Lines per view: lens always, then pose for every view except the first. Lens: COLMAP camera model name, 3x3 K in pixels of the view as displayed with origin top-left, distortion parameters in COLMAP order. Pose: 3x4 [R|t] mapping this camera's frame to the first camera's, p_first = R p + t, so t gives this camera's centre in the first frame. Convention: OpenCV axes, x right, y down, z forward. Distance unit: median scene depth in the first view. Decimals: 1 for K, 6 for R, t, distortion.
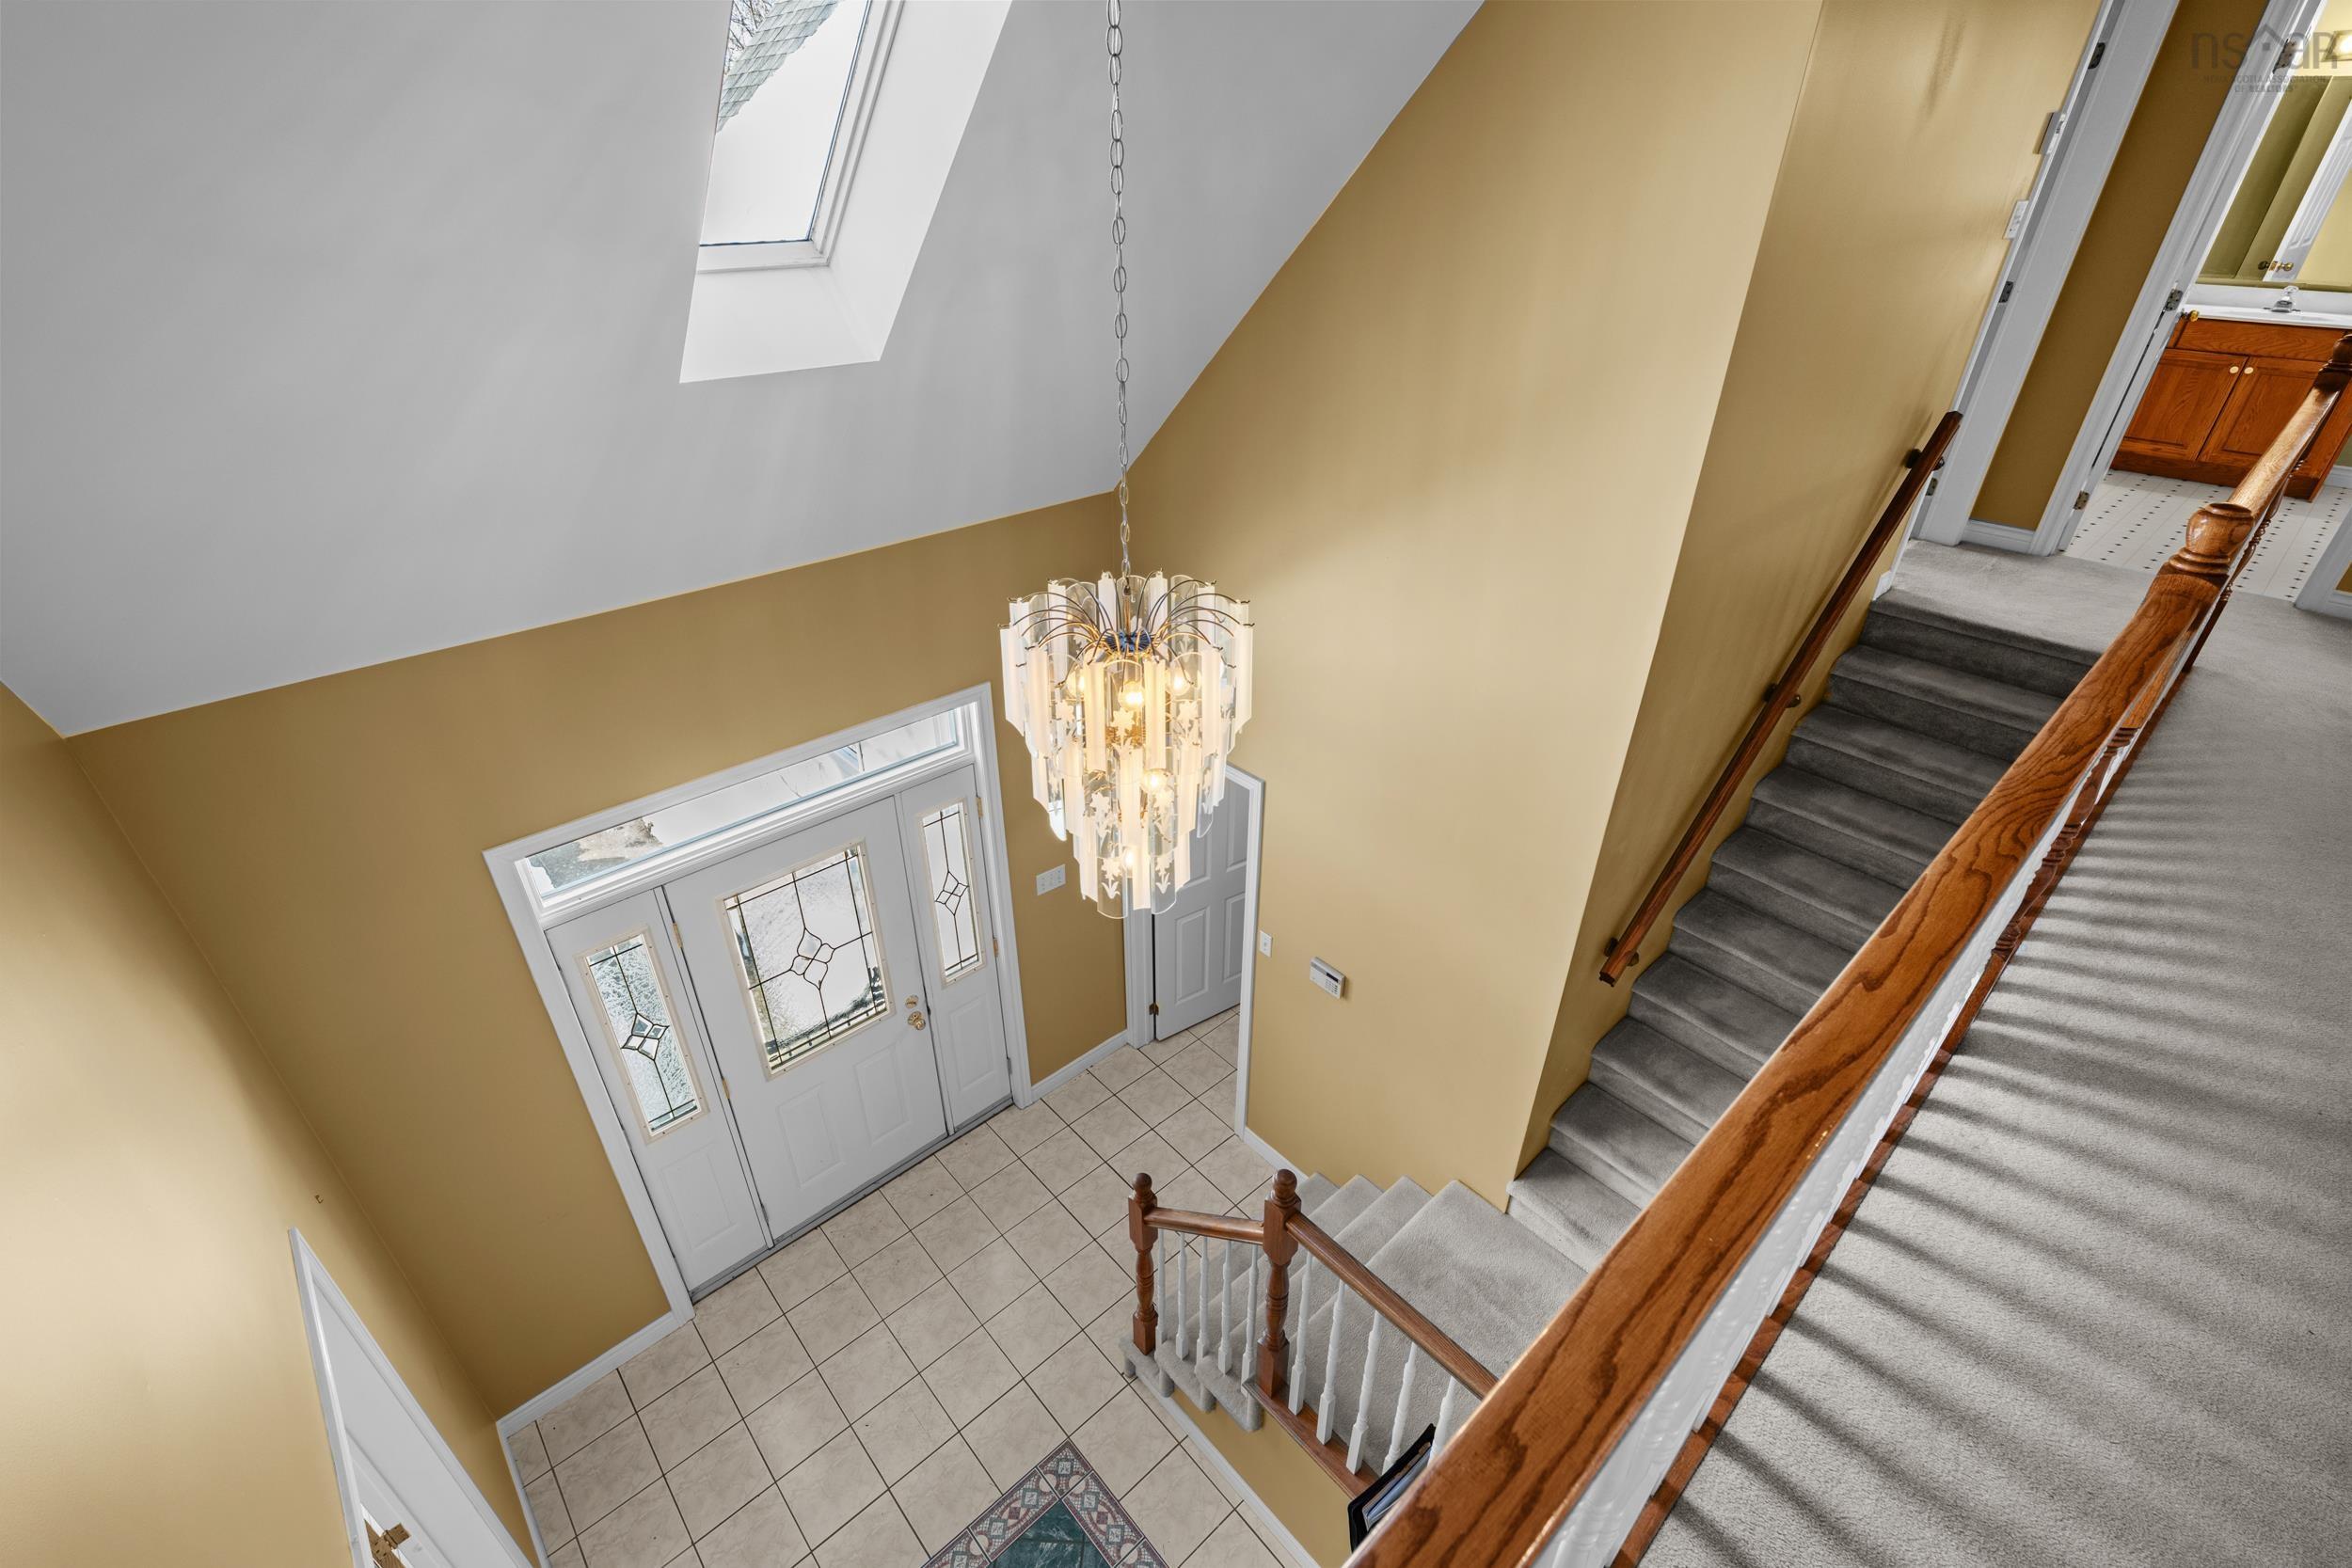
lens RADIAL K [[1045.8, 0, 1178.0], [0, 1045.8, 785.8], [0, 0, 1]] dist [-0.002588, 0.001357]
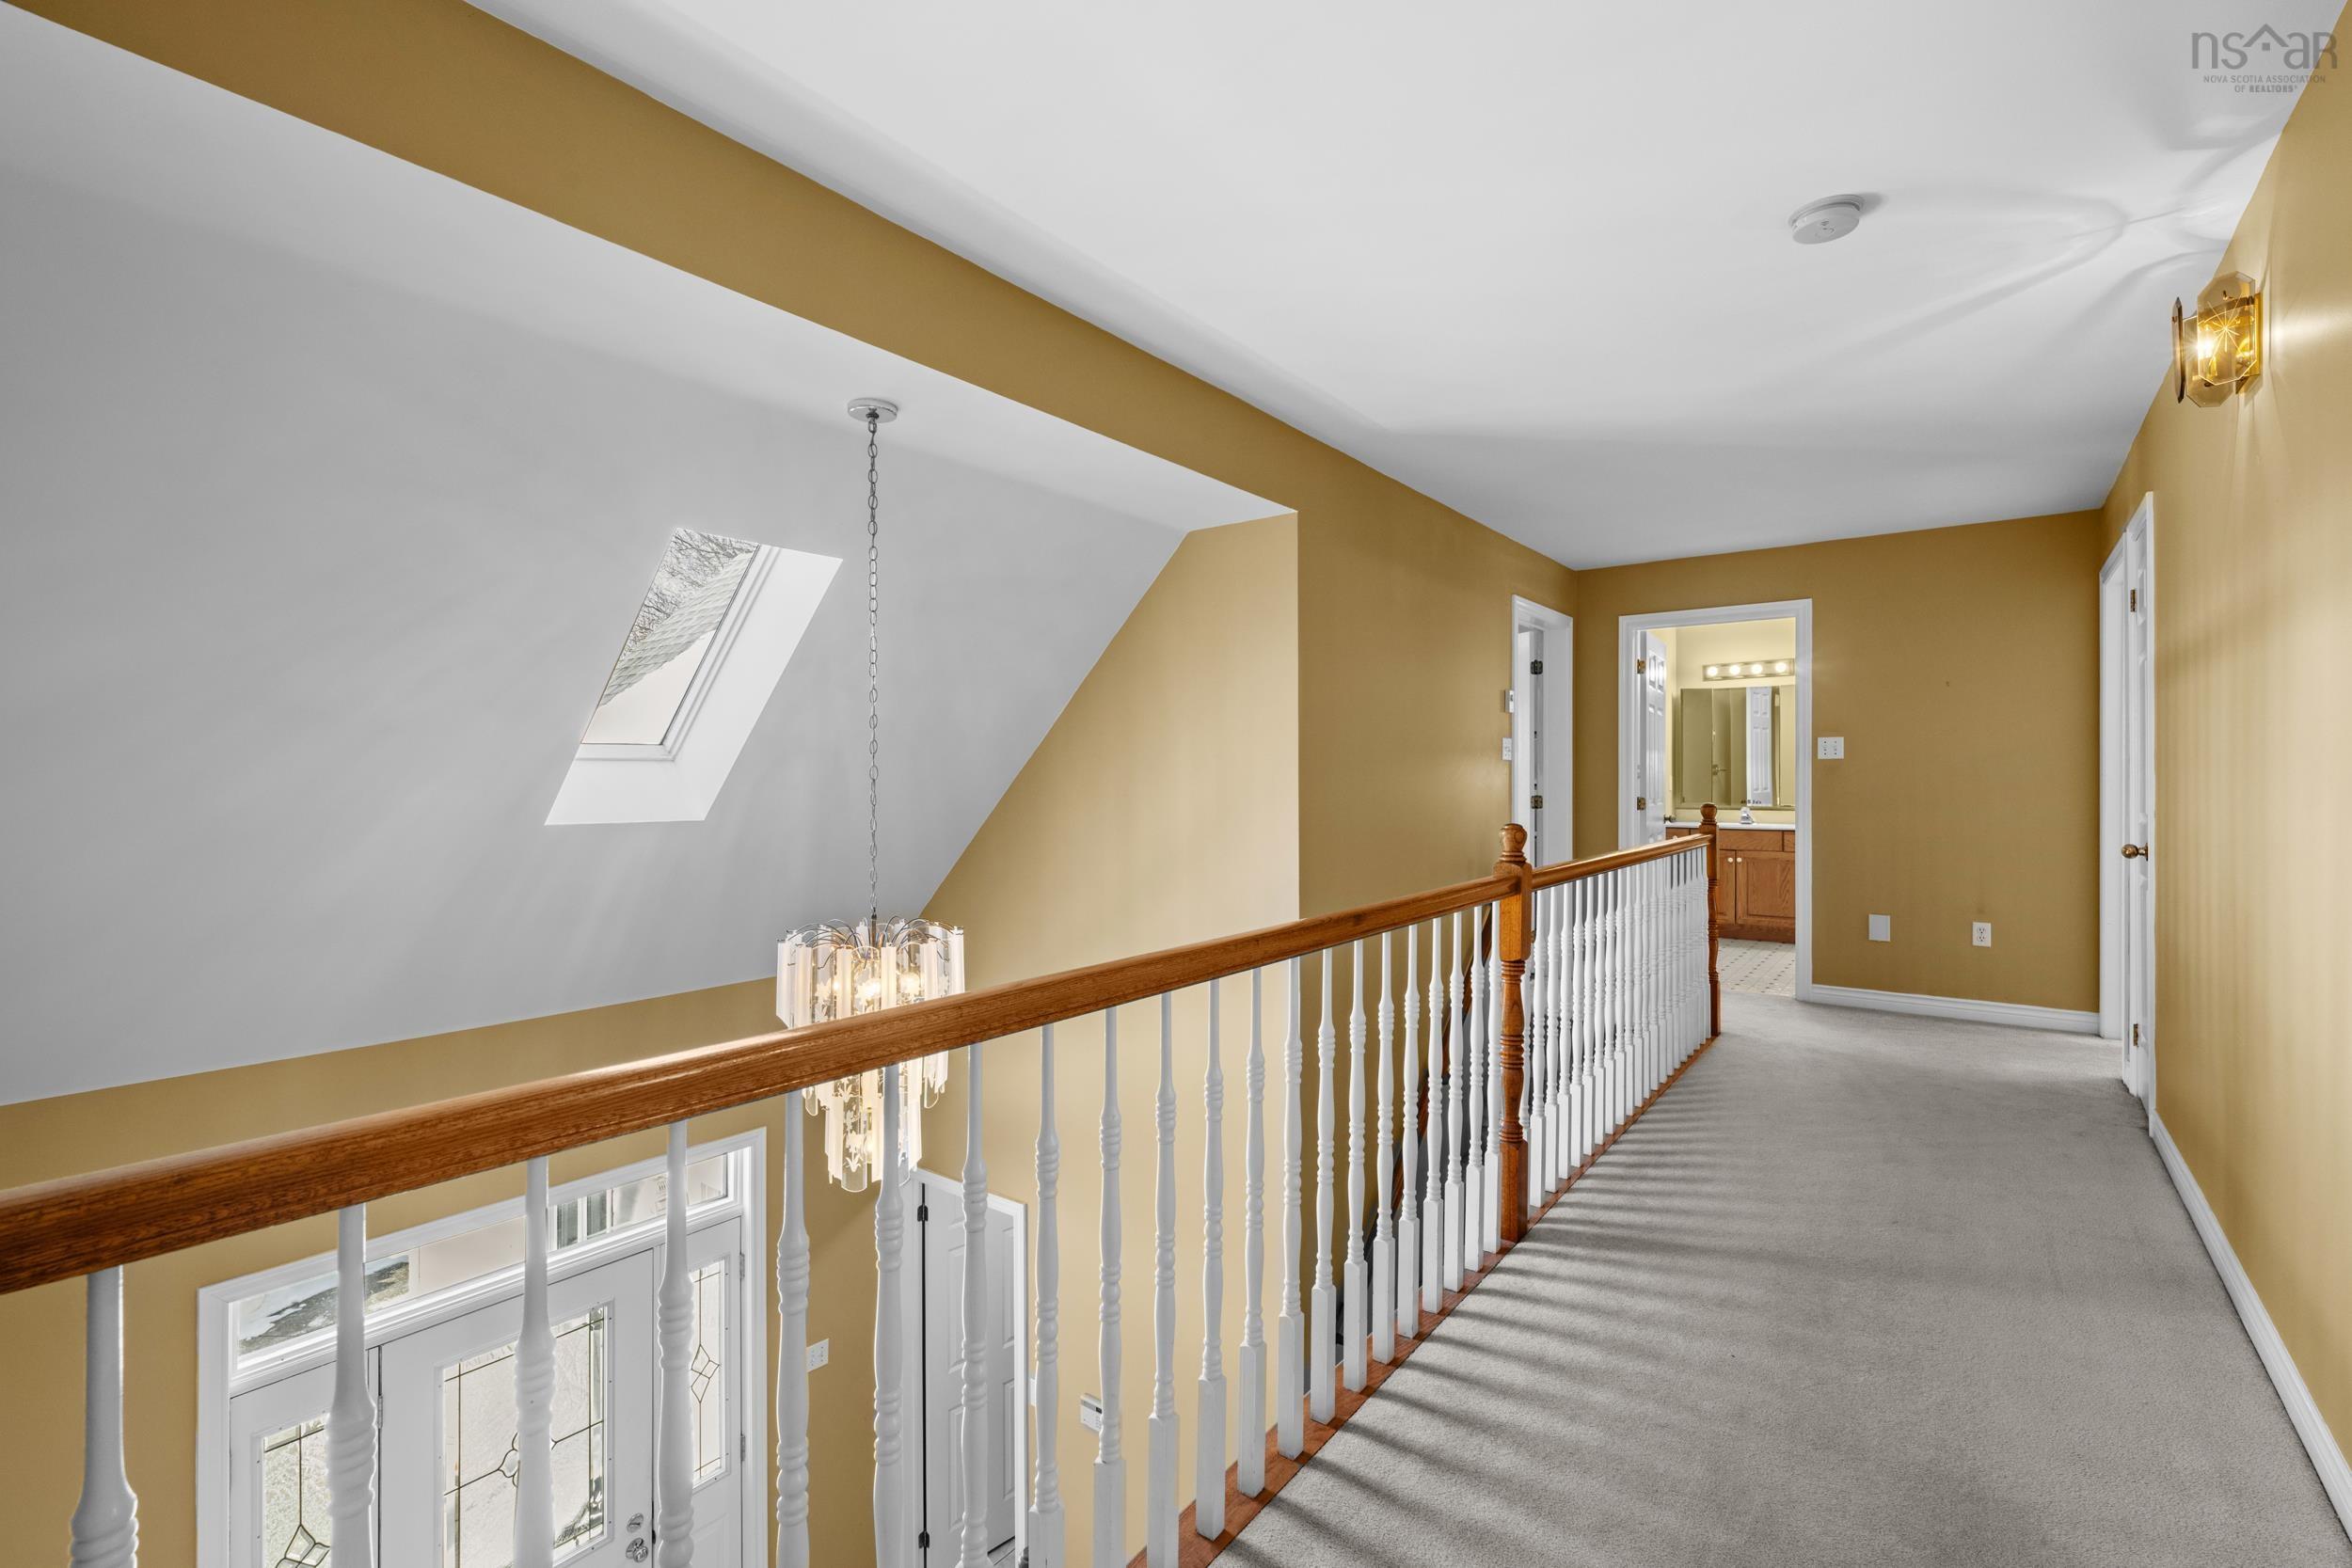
lens RADIAL K [[1045.8, 0, 1187.0], [0, 1045.8, 762.8], [0, 0, 1]] dist [-0.002588, 0.001357]
pose [[0.982006, -0.005910, 0.188756, 0.057603], [0.103941, 0.851412, -0.514096, 0.231763], [-0.157671, 0.524465, 0.836706, -0.212799]]
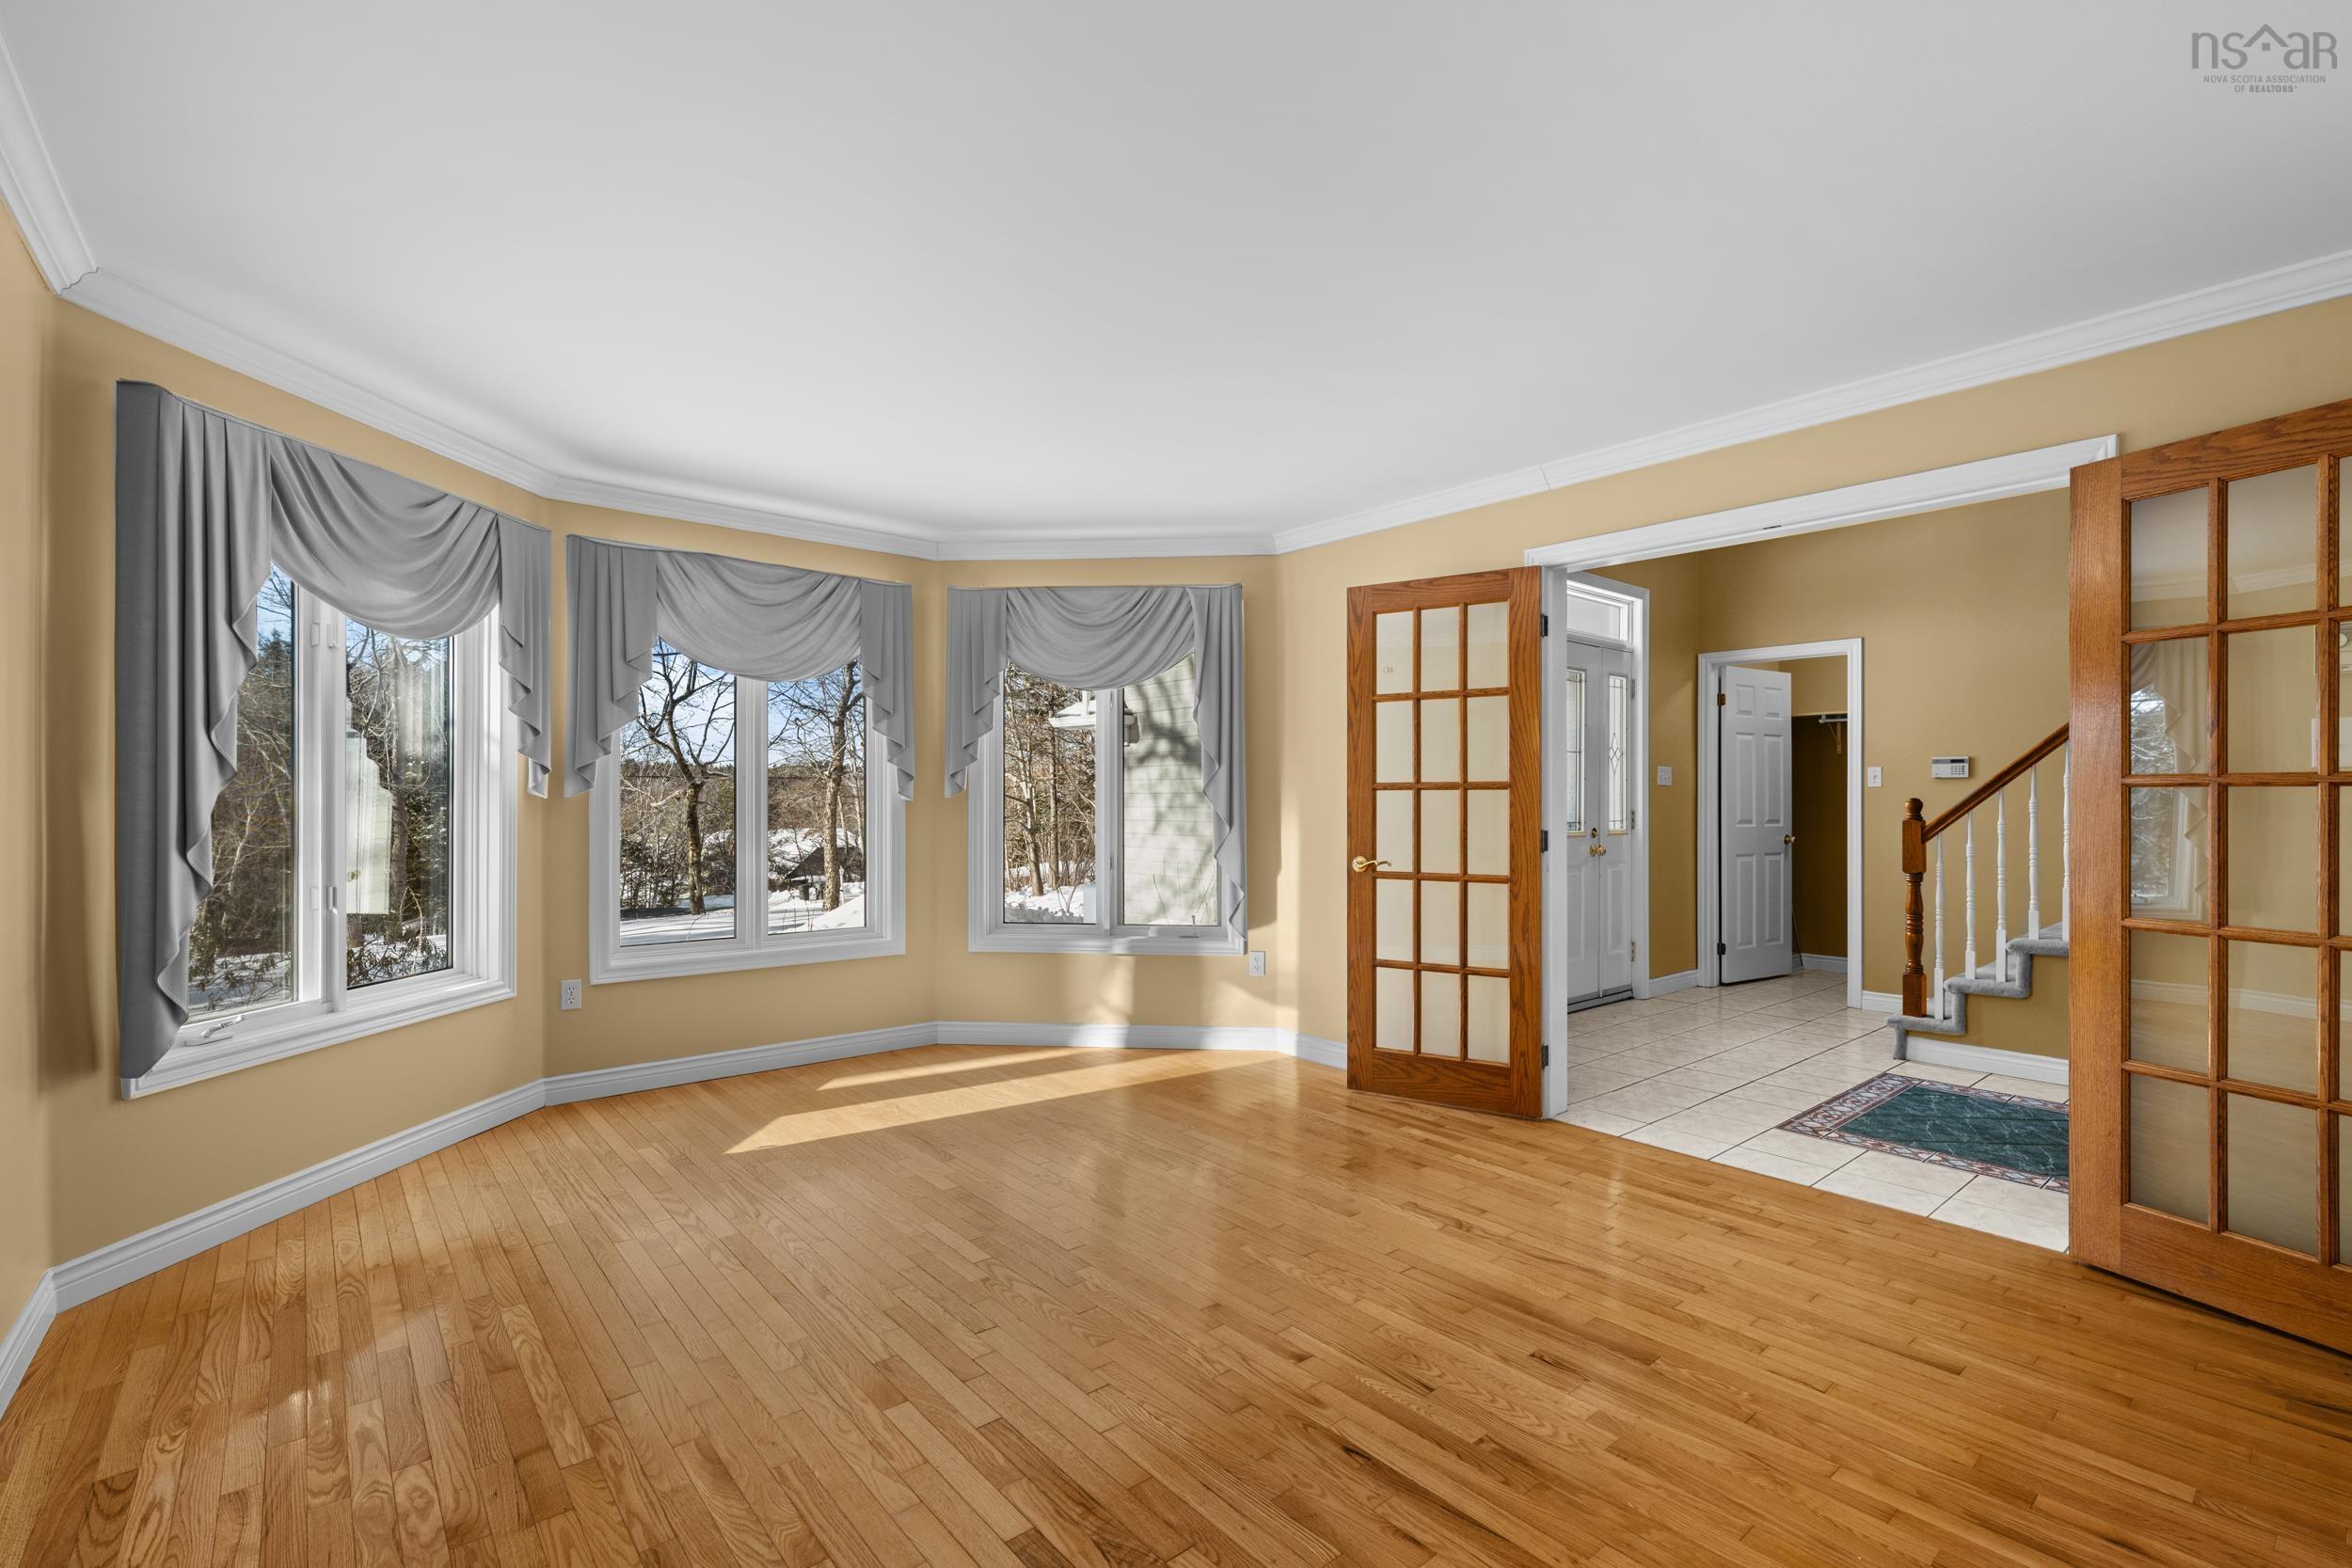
lens RADIAL K [[1045.8, 0, 1170.9], [0, 1045.8, 794.1], [0, 0, 1]] dist [-0.002588, 0.001357]
pose [[0.998940, -0.000811, -0.046022, -1.019290], [-0.023281, 0.853631, -0.520358, 1.207306], [0.039708, 0.520878, 0.852707, -0.181369]]
